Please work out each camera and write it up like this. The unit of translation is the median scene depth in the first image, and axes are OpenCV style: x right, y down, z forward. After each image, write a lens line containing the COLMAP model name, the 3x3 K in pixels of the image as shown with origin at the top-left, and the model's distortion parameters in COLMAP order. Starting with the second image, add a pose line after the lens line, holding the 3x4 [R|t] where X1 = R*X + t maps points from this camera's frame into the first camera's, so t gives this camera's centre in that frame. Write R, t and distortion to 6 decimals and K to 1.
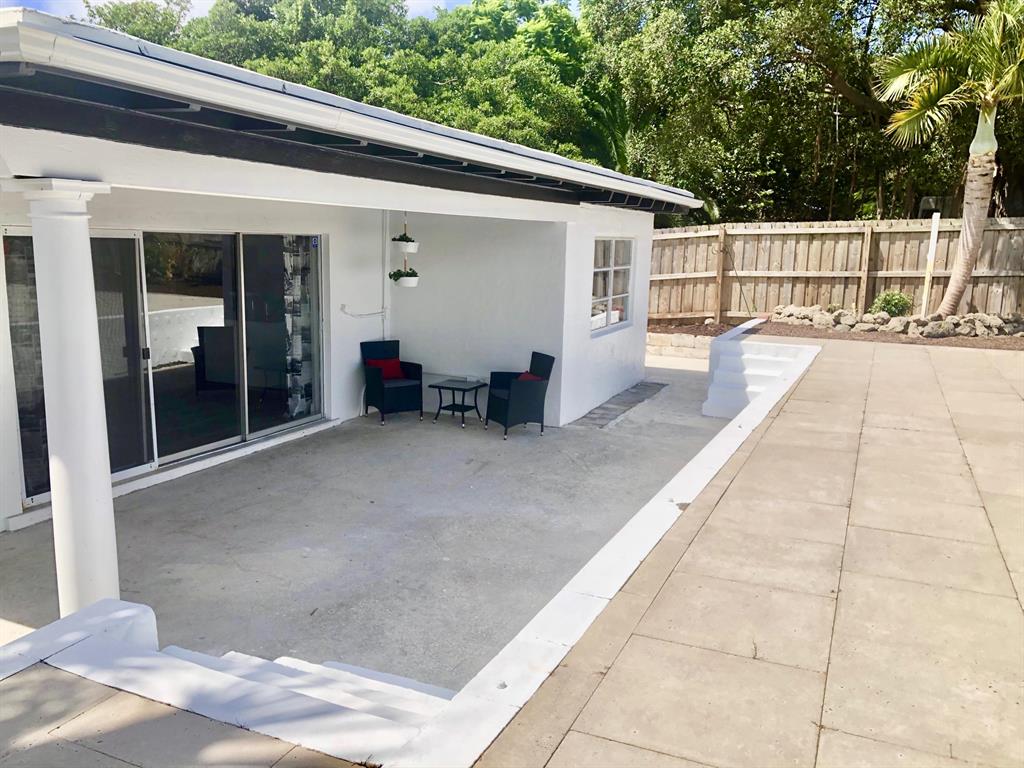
lens RADIAL K [[829.0, 0, 512.0], [0, 829.0, 384.0], [0, 0, 1]] dist [0.039787, -0.050372]
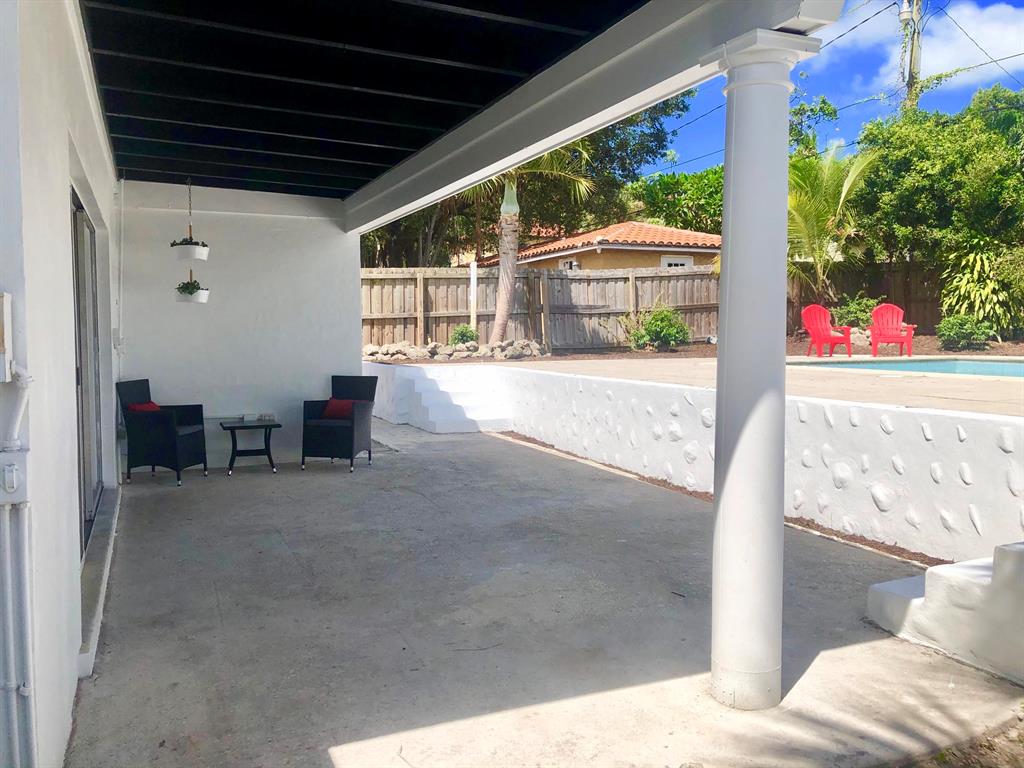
lens RADIAL K [[829.0, 0, 512.0], [0, 829.0, 384.0], [0, 0, 1]] dist [0.039787, -0.050372]
pose [[0.668227, -0.071617, 0.740502, -0.371756], [0.145978, 0.988628, -0.036116, 0.021973], [-0.729495, 0.132231, 0.671083, 0.189794]]
